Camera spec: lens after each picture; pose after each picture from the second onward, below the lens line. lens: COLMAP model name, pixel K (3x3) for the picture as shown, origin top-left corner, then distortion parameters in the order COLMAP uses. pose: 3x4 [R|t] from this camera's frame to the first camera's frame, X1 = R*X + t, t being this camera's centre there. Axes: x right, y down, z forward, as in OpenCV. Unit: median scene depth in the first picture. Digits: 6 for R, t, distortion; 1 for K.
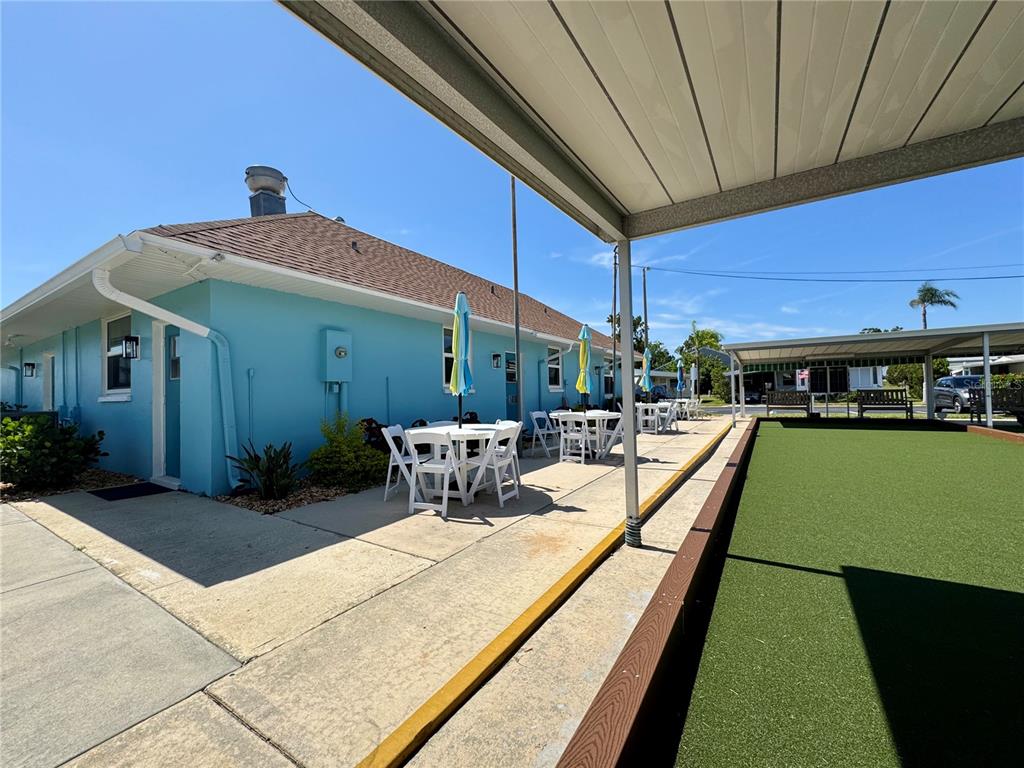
lens RADIAL K [[405.2, 0, 512.0], [0, 405.2, 384.0], [0, 0, 1]] dist [0.000817, 0.000099]
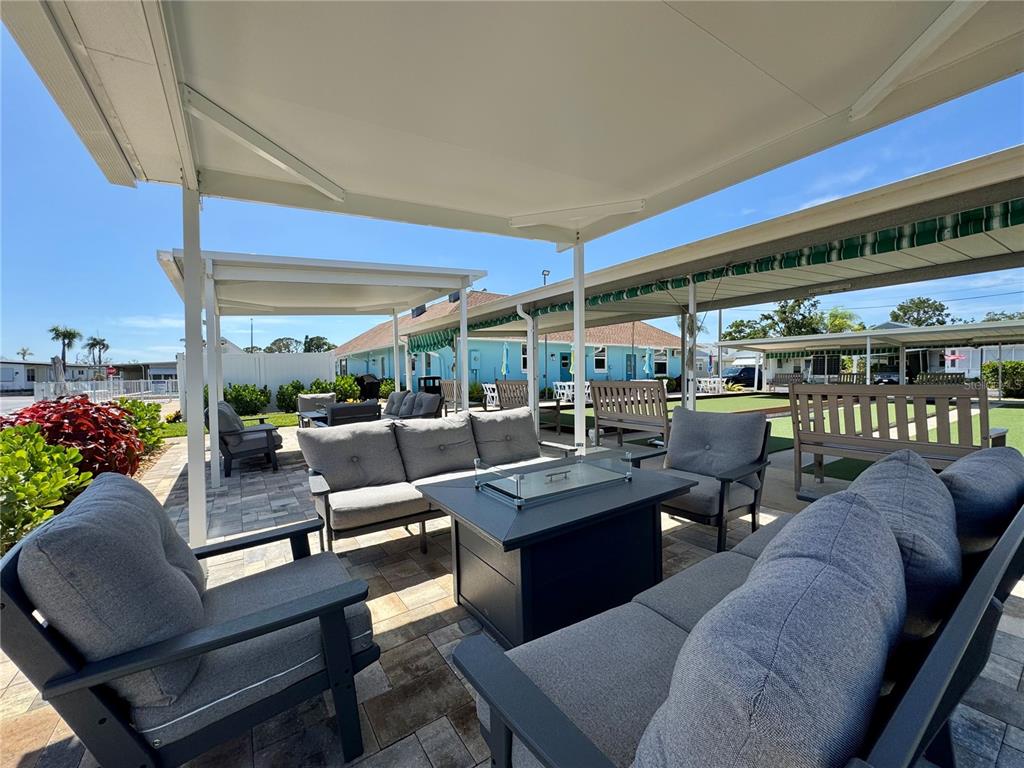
lens RADIAL K [[405.2, 0, 512.0], [0, 405.2, 384.0], [0, 0, 1]] dist [0.000817, 0.000099]
pose [[0.914495, 0.021769, -0.404011, 0.454256], [0.001211, 0.998400, 0.056537, -0.029646], [0.404595, -0.052192, 0.913005, -0.711081]]
